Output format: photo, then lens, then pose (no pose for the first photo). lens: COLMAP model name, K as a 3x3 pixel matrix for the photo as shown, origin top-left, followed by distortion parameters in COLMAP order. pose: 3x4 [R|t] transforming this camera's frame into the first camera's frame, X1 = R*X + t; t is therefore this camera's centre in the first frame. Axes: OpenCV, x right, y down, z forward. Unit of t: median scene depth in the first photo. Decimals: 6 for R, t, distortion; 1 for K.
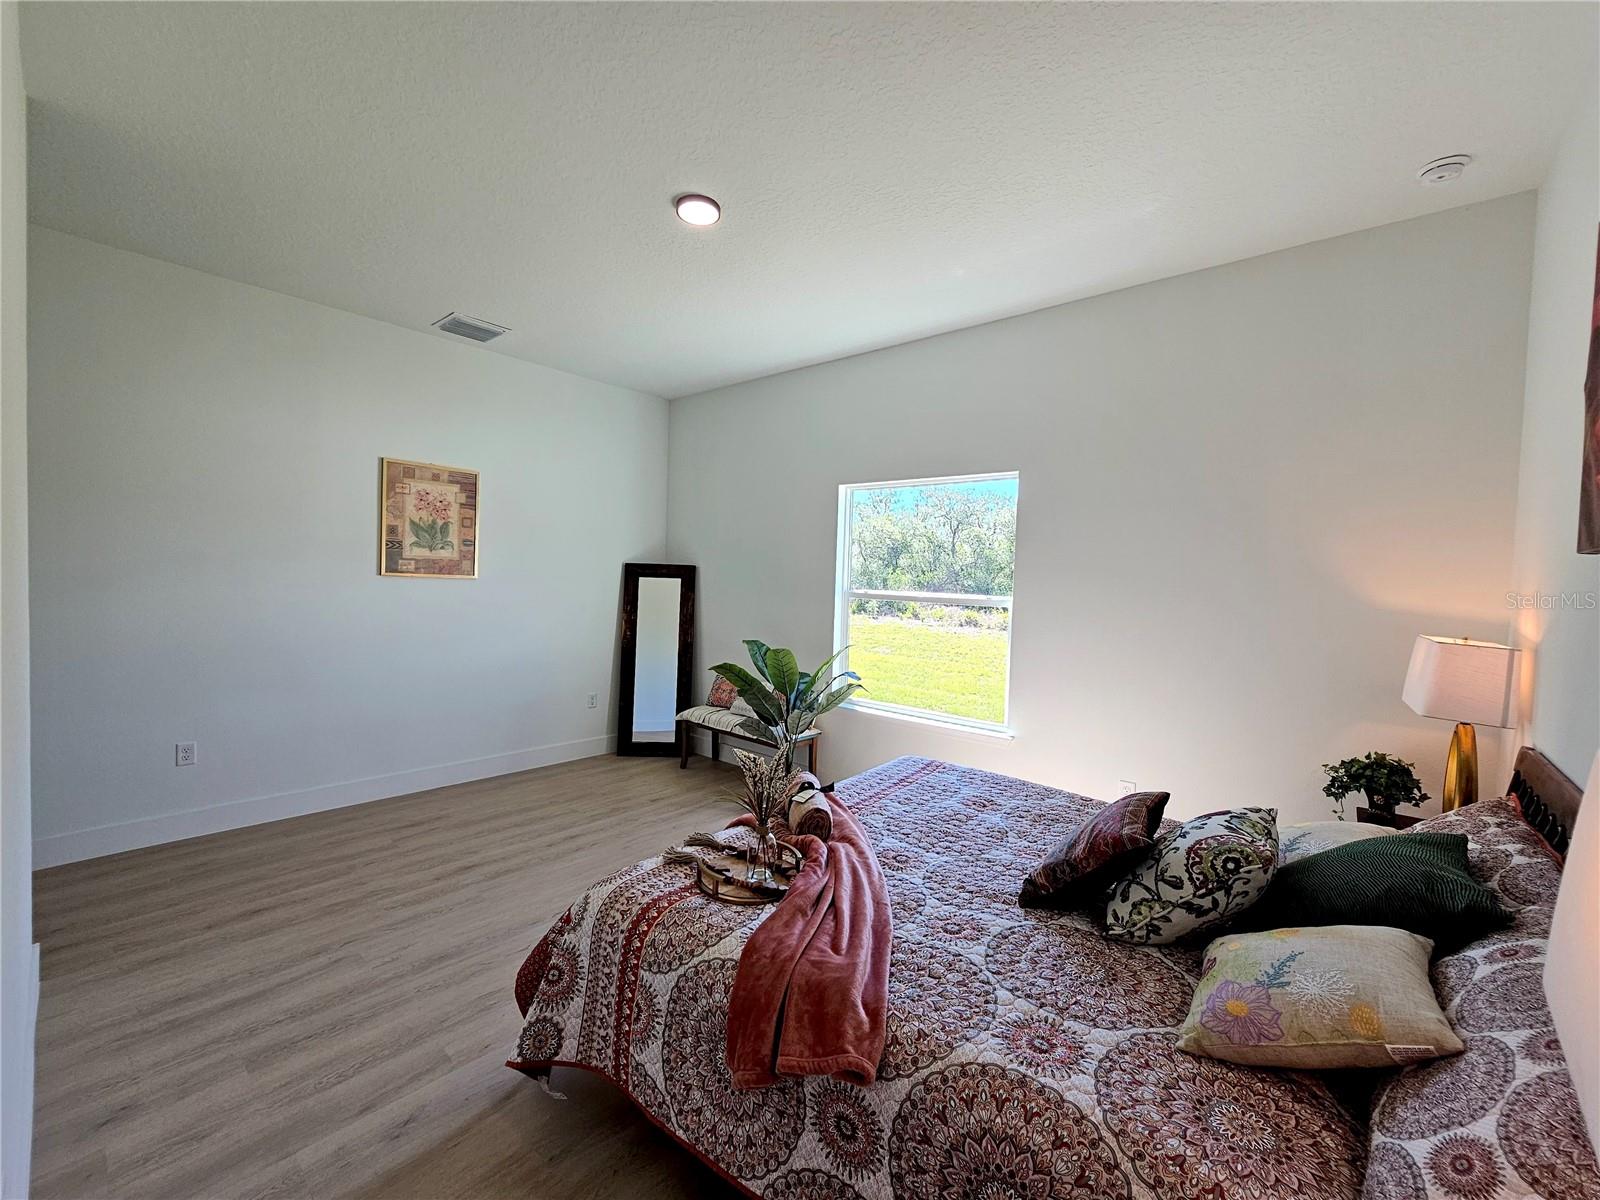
lens RADIAL K [[657.5, 0, 802.1], [0, 657.5, 603.5], [0, 0, 1]] dist [-0.000339, 0.000427]
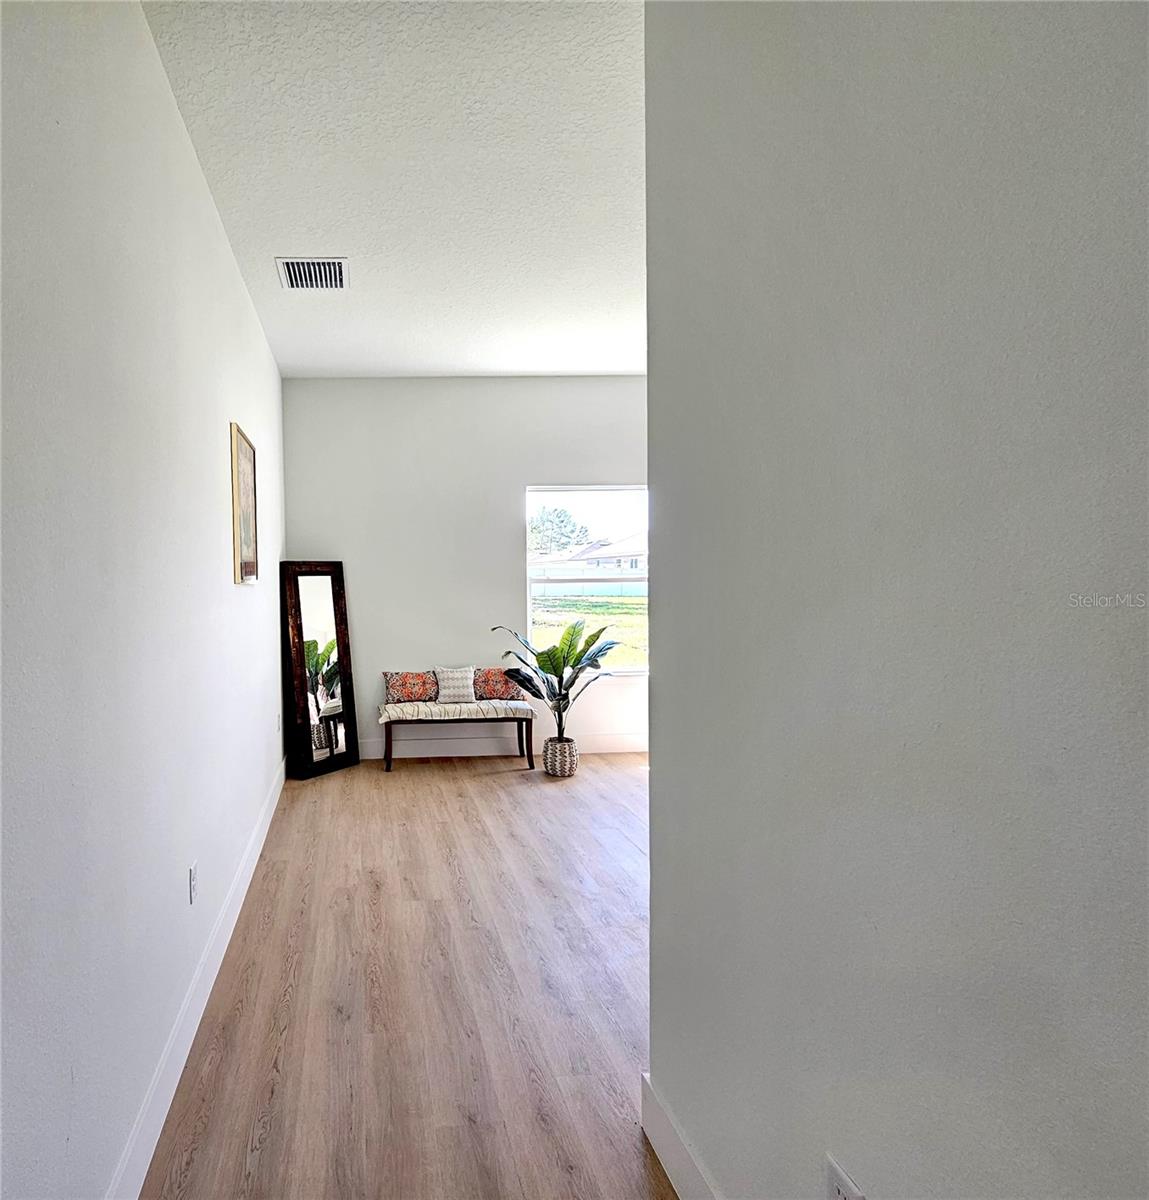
lens RADIAL K [[672.5, 0, 380.8], [0, 672.5, 594.8], [0, 0, 1]] dist [-0.001219, -0.000213]
pose [[0.720488, -0.064805, 0.690433, -0.946272], [0.068378, 0.997411, 0.022264, -0.033299], [-0.690088, 0.031170, 0.723054, 0.319463]]
